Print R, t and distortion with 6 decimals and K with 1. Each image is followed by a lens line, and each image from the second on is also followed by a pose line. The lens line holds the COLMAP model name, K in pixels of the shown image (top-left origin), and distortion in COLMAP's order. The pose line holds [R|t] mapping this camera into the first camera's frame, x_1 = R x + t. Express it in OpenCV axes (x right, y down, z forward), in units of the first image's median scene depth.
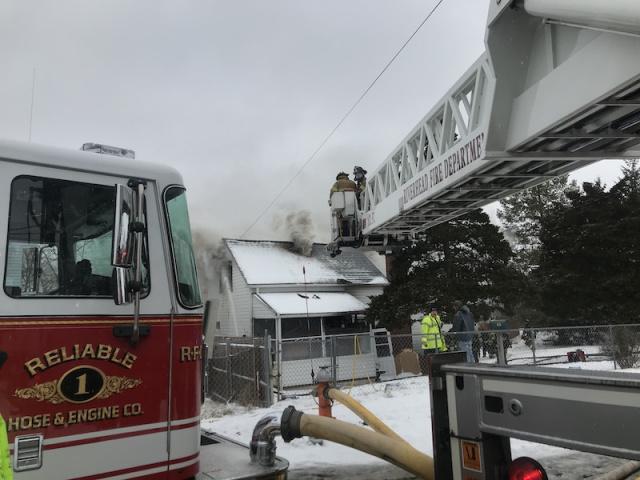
lens RADIAL K [[520.8, 0, 319.3], [0, 520.8, 239.8], [0, 0, 1]] dist [0.013019, -0.017851]
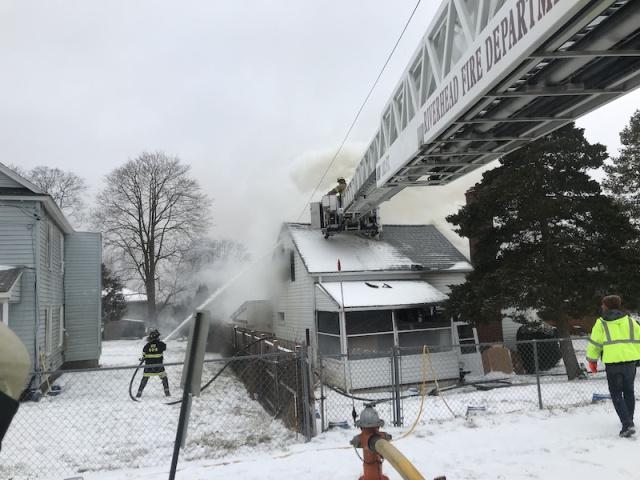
lens RADIAL K [[520.8, 0, 321.3], [0, 520.8, 235.6], [0, 0, 1]] dist [0.013019, -0.017851]
pose [[0.987487, -0.023784, -0.155894, 0.024455], [0.028146, 0.999270, 0.025836, -0.000514], [0.155166, -0.029900, 0.987436, 0.128513]]
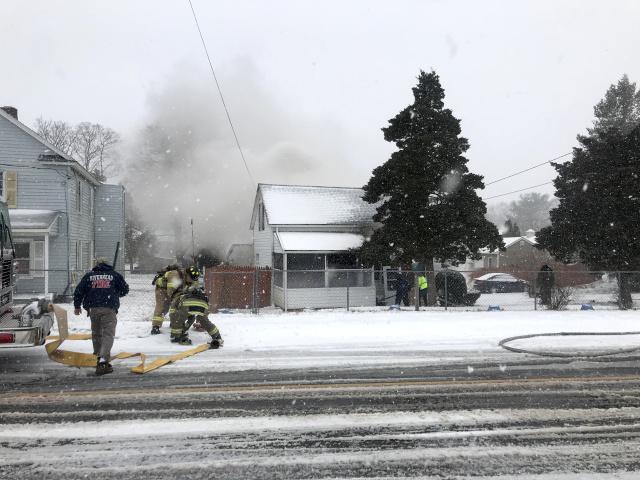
lens RADIAL K [[520.8, 0, 319.2], [0, 520.8, 241.0], [0, 0, 1]] dist [0.013019, -0.017851]
pose [[0.969703, 0.034595, -0.241825, 0.265202], [-0.002815, 0.991438, 0.130546, -0.030638], [0.244270, -0.125910, 0.961498, -0.110020]]
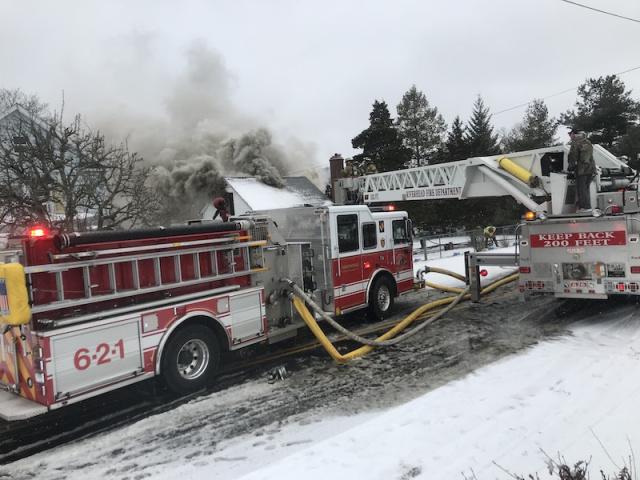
lens RADIAL K [[520.8, 0, 323.8], [0, 520.8, 241.8], [0, 0, 1]] dist [0.013019, -0.017851]
pose [[0.962136, -0.052752, 0.267415, -0.350046], [-0.001013, 0.980394, 0.197045, -0.123276], [-0.272567, -0.189855, 0.943219, -0.478154]]
